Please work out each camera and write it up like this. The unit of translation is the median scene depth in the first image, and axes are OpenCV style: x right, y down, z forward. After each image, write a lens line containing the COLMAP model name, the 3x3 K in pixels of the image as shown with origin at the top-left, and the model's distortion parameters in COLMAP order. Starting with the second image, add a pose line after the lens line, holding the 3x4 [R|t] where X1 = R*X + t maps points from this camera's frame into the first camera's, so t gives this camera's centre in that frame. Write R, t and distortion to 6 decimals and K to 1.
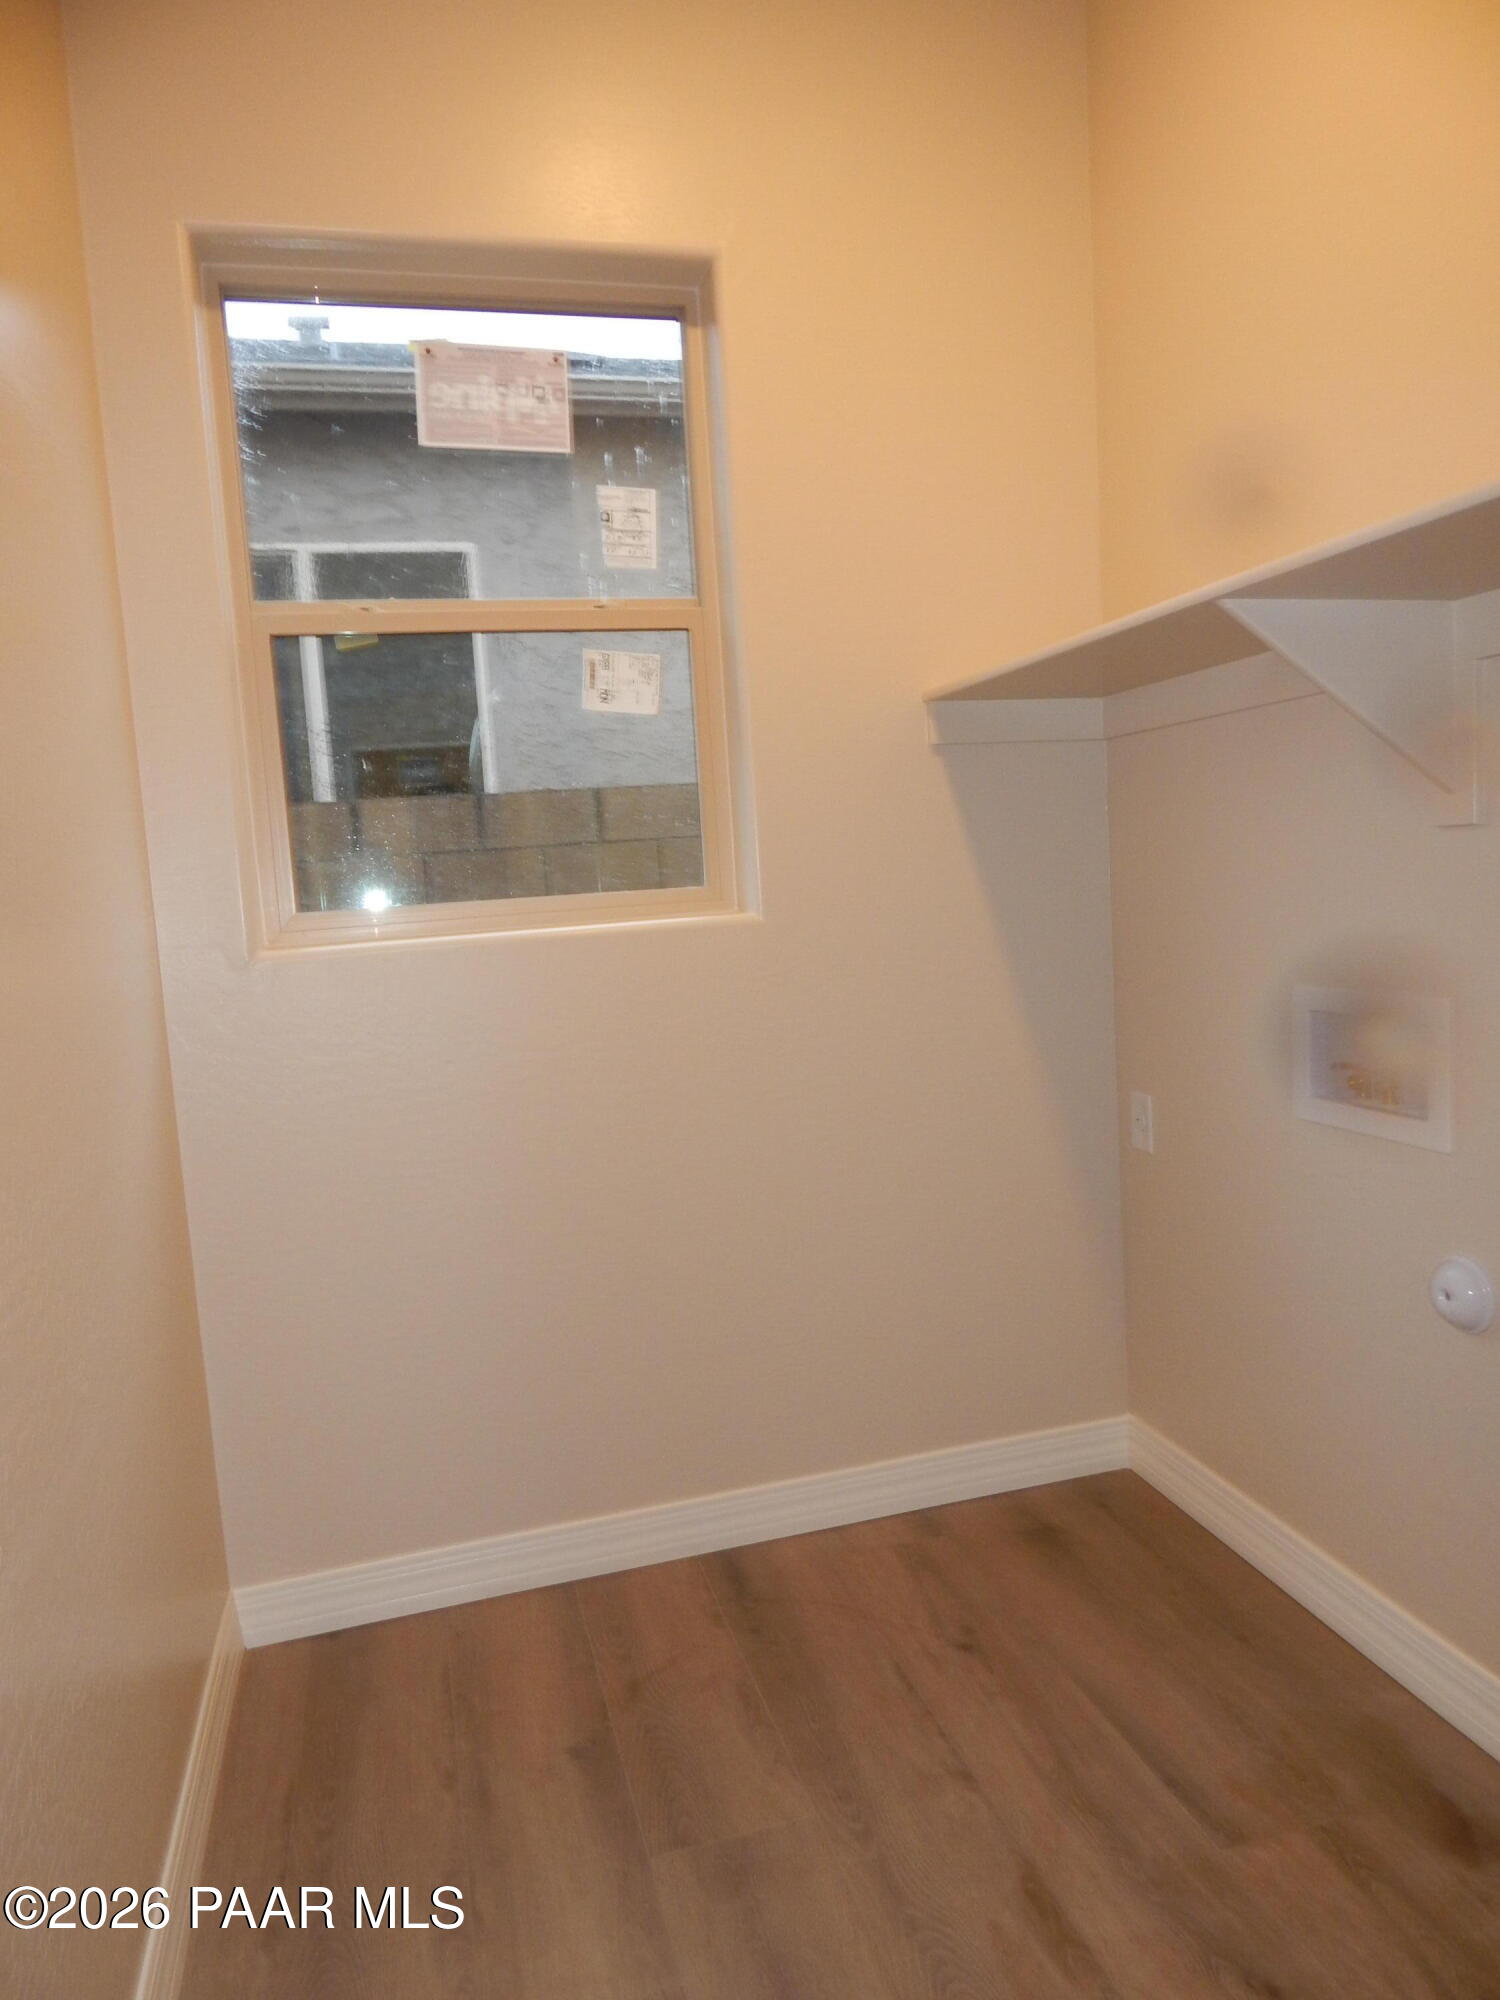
lens RADIAL K [[1333.9, 0, 757.9], [0, 1333.9, 1001.4], [0, 0, 1]] dist [0.008464, 0.003909]
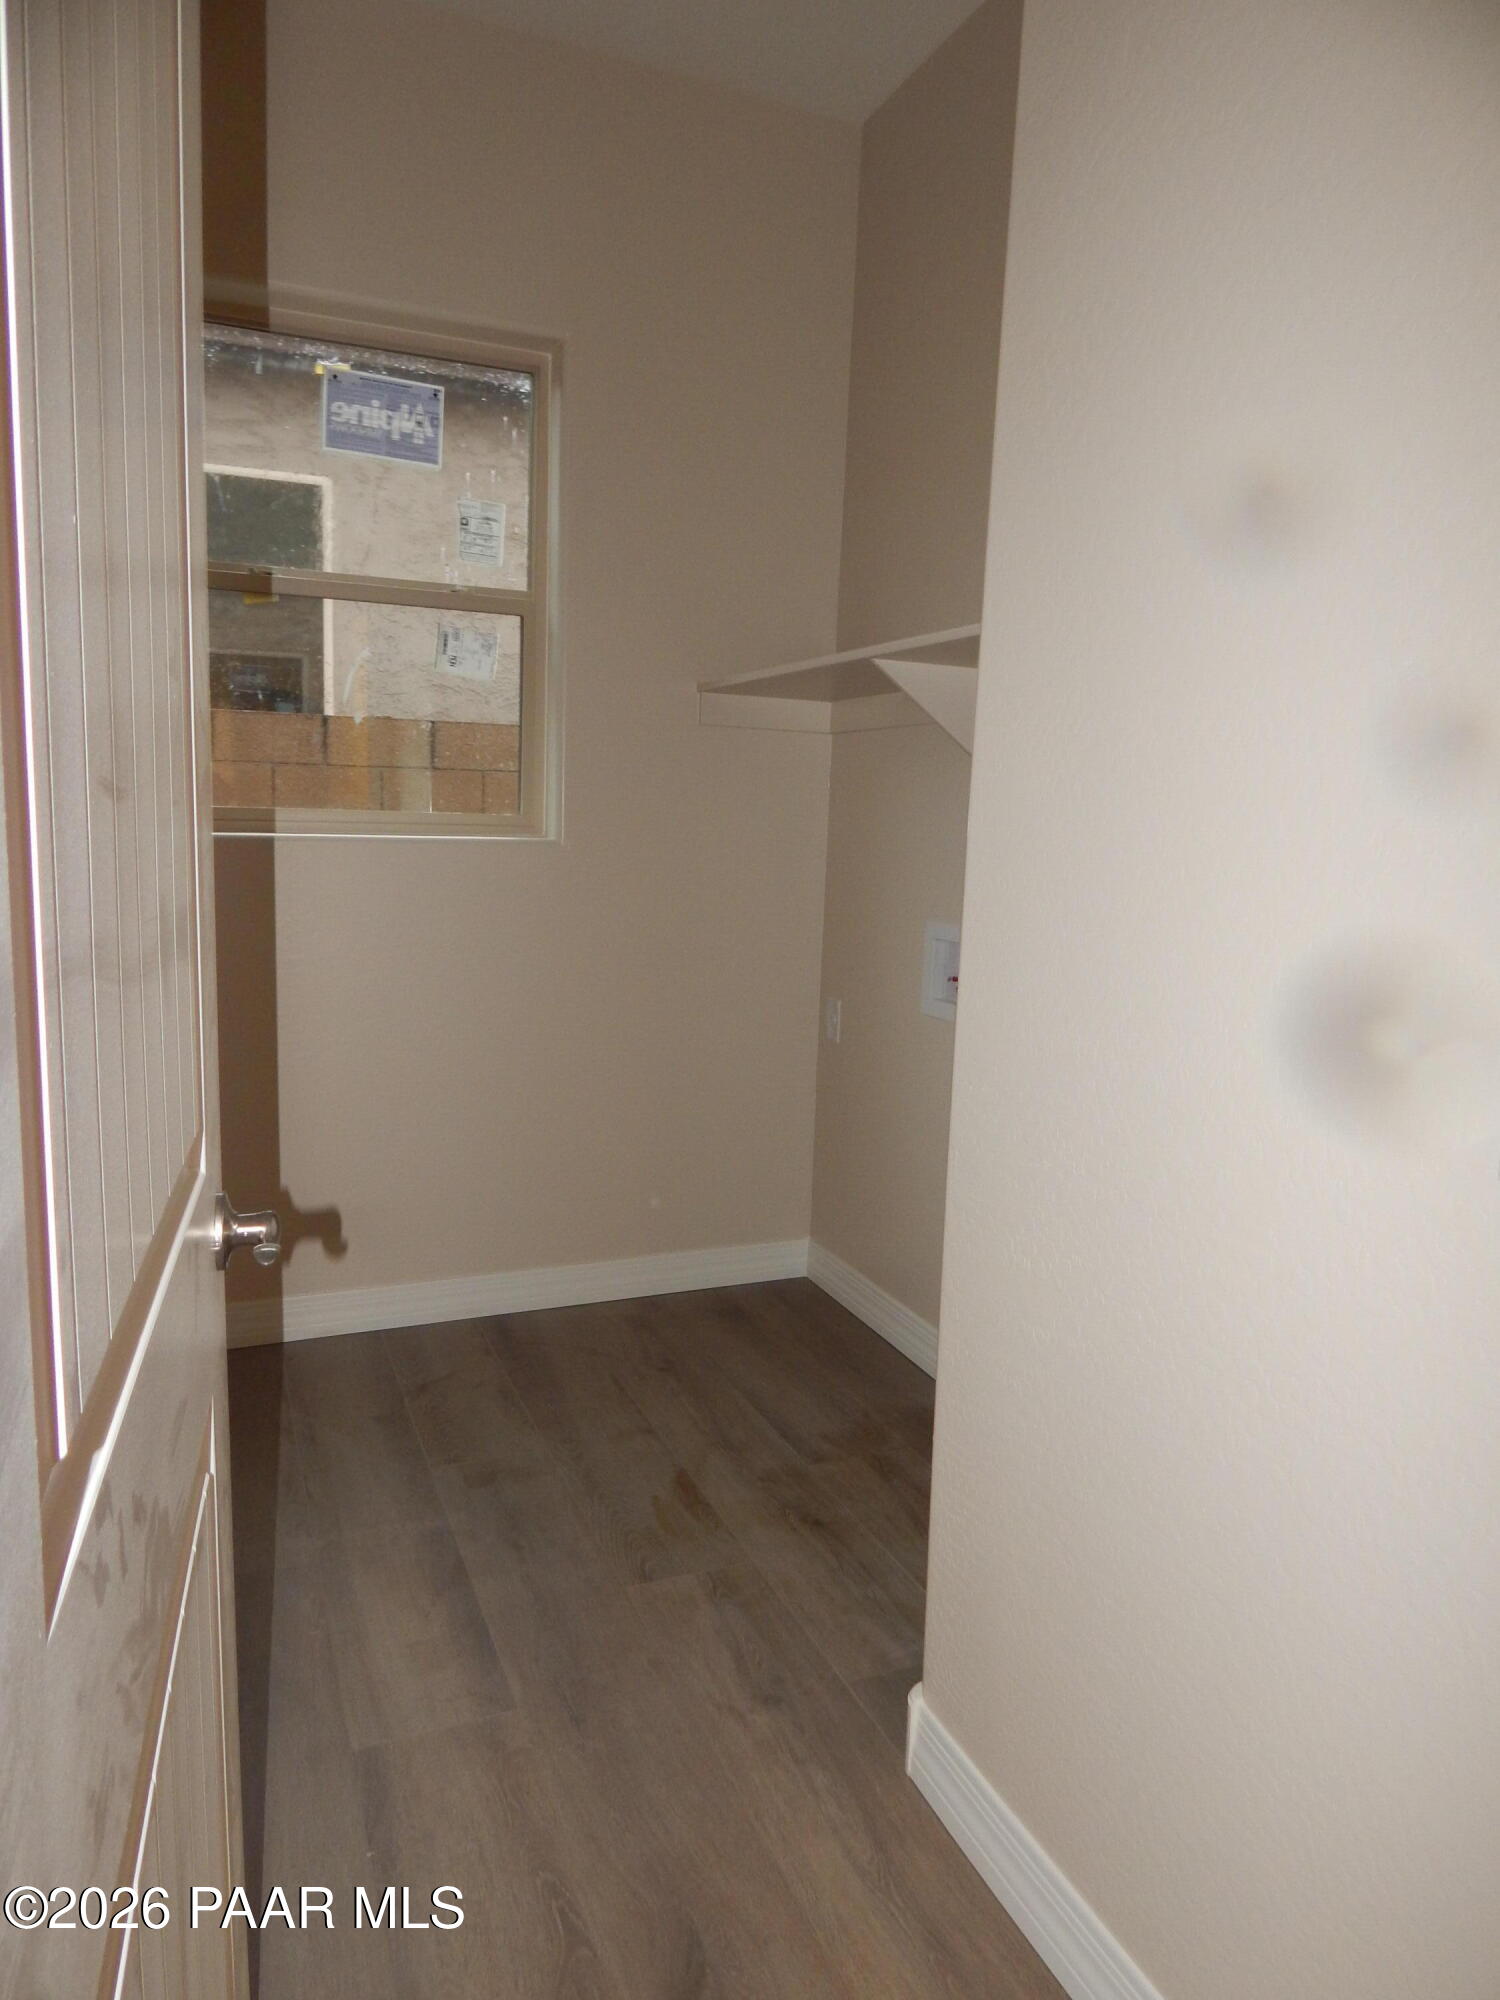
lens RADIAL K [[1333.9, 0, 754.5], [0, 1333.9, 997.6], [0, 0, 1]] dist [0.008464, 0.003909]
pose [[0.987199, 0.076699, 0.139844, 0.018748], [-0.081789, 0.996167, 0.031010, 0.034083], [-0.136930, -0.042050, 0.989688, -0.343751]]
